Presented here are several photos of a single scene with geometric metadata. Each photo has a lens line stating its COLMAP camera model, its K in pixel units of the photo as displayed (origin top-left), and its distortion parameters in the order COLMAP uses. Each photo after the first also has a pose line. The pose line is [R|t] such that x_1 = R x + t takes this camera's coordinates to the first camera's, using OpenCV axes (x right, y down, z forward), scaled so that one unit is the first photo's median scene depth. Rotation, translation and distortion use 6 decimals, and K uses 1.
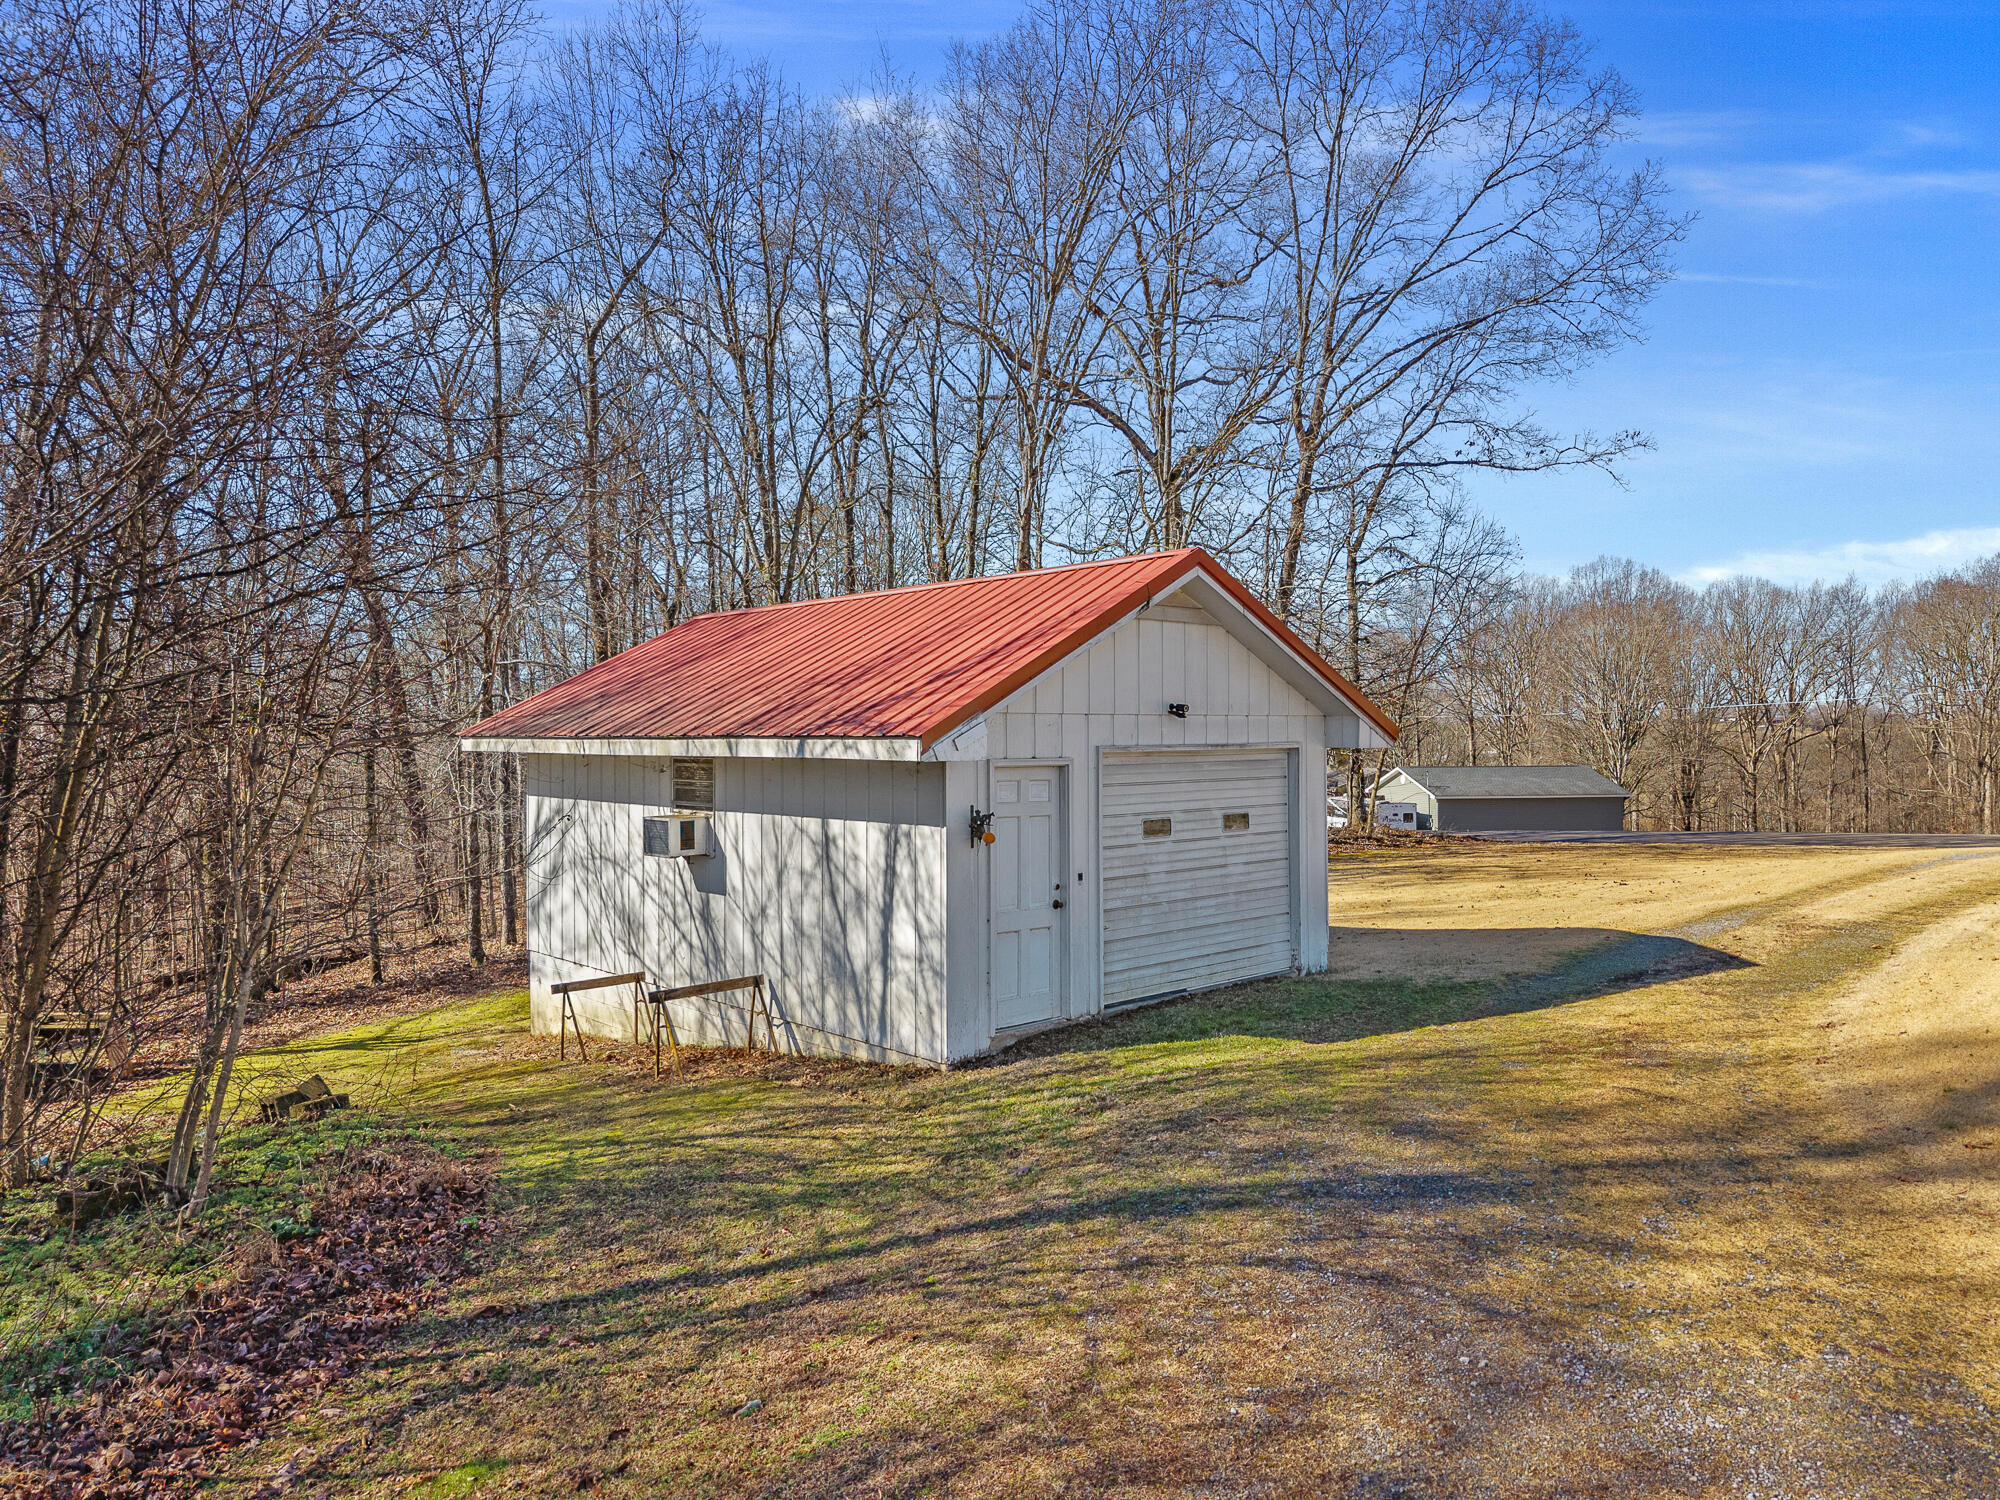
lens RADIAL K [[1373.9, 0, 1001.9], [0, 1373.9, 750.8], [0, 0, 1]] dist [0.009289, -0.005617]
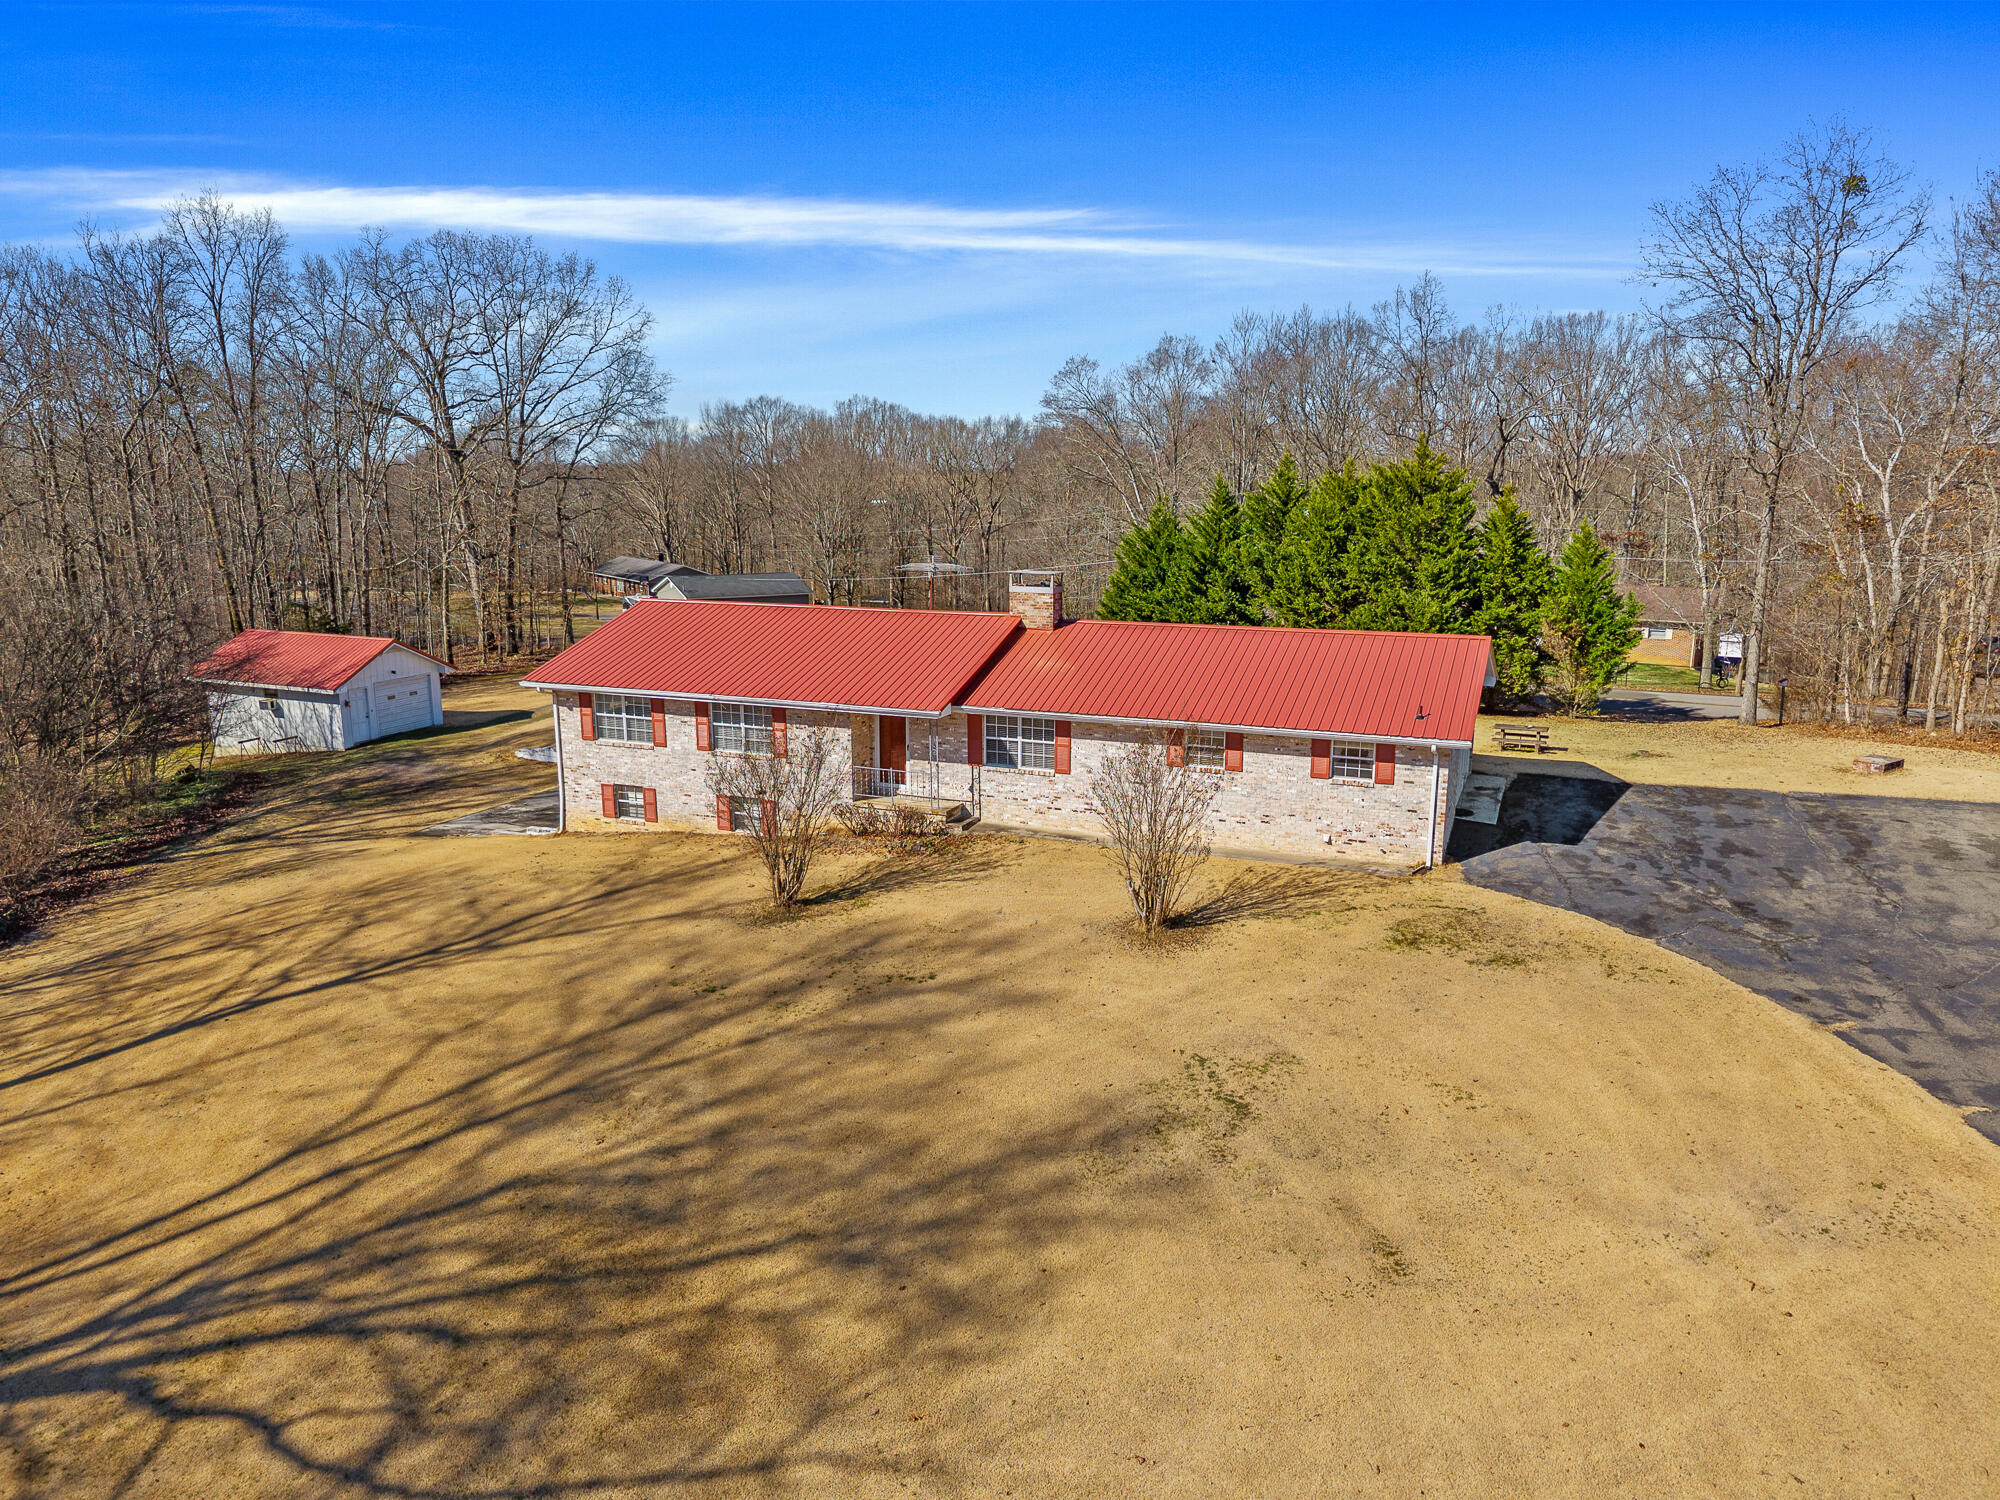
lens RADIAL K [[1373.9, 0, 1021.2], [0, 1373.9, 752.3], [0, 0, 1]] dist [0.009289, -0.005617]
pose [[0.913459, -0.077449, 0.399492, 0.181877], [-0.000213, 0.981630, 0.190794, -0.632779], [-0.406930, -0.174368, 0.896662, -3.947403]]
